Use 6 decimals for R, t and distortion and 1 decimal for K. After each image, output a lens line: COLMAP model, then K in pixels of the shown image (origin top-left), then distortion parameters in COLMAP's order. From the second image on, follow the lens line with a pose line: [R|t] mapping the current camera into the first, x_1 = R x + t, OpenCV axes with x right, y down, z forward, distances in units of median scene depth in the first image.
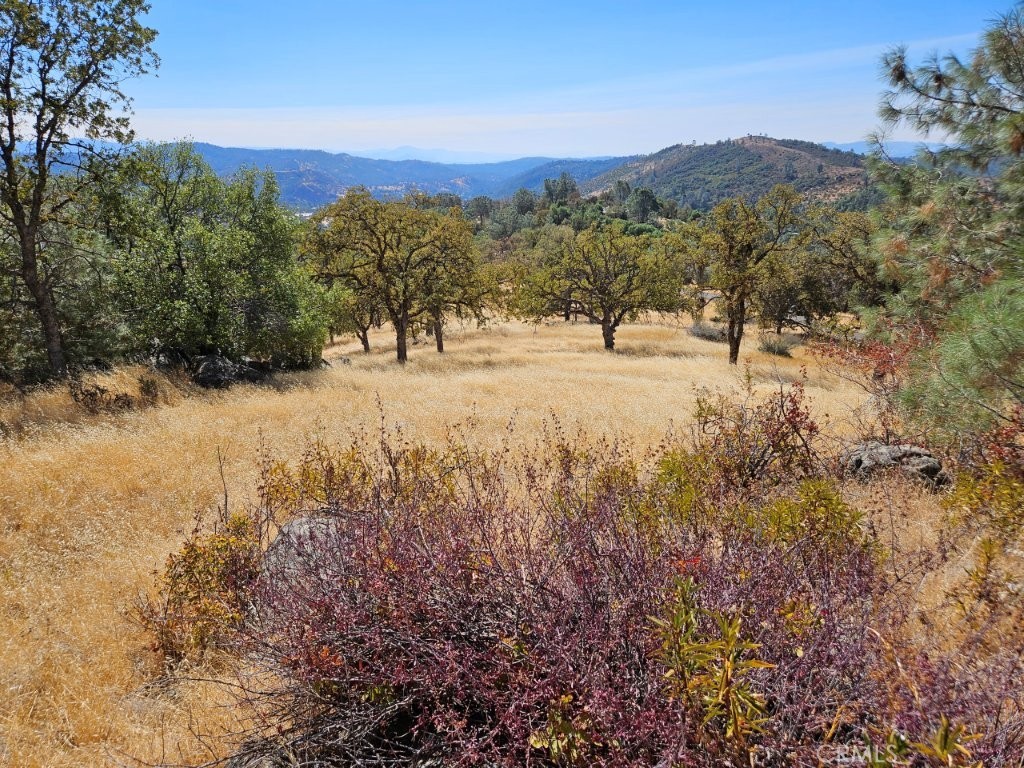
lens RADIAL K [[688.0, 0, 504.1], [0, 688.0, 393.5], [0, 0, 1]] dist [0.067719, -0.042652]
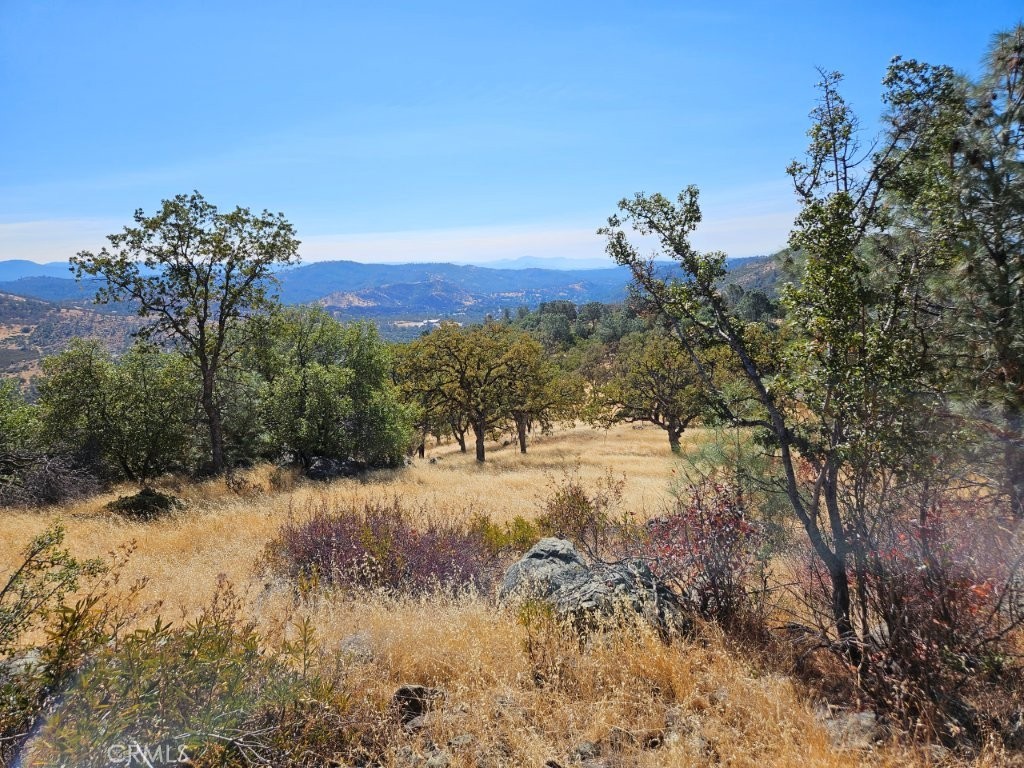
lens RADIAL K [[688.0, 0, 511.2], [0, 688.0, 381.3], [0, 0, 1]] dist [0.067719, -0.042652]
pose [[0.987423, -0.004004, -0.158048, 0.096272], [-0.021341, 0.987154, -0.158341, 0.003407], [0.156652, 0.159723, 0.974653, -0.169649]]
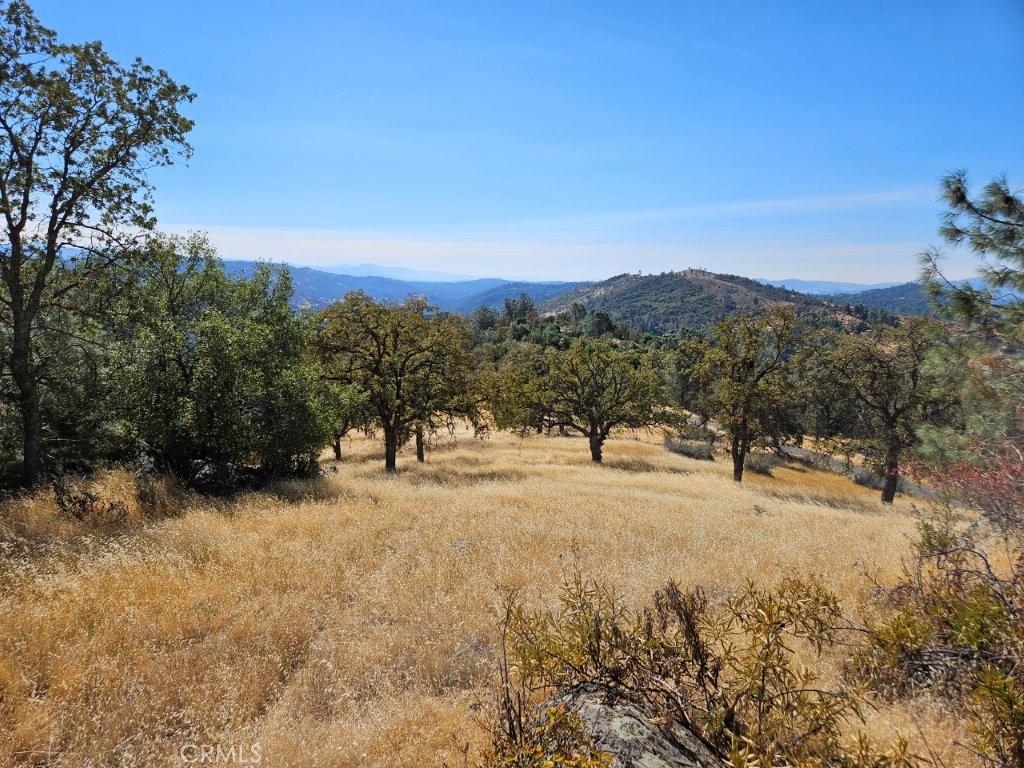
lens RADIAL K [[688.0, 0, 509.2], [0, 688.0, 379.3], [0, 0, 1]] dist [0.067719, -0.042652]
pose [[0.996929, 0.031687, 0.071615, -0.061552], [-0.018097, 0.982947, -0.182998, 0.000272], [-0.076193, 0.181140, 0.980501, 0.045871]]
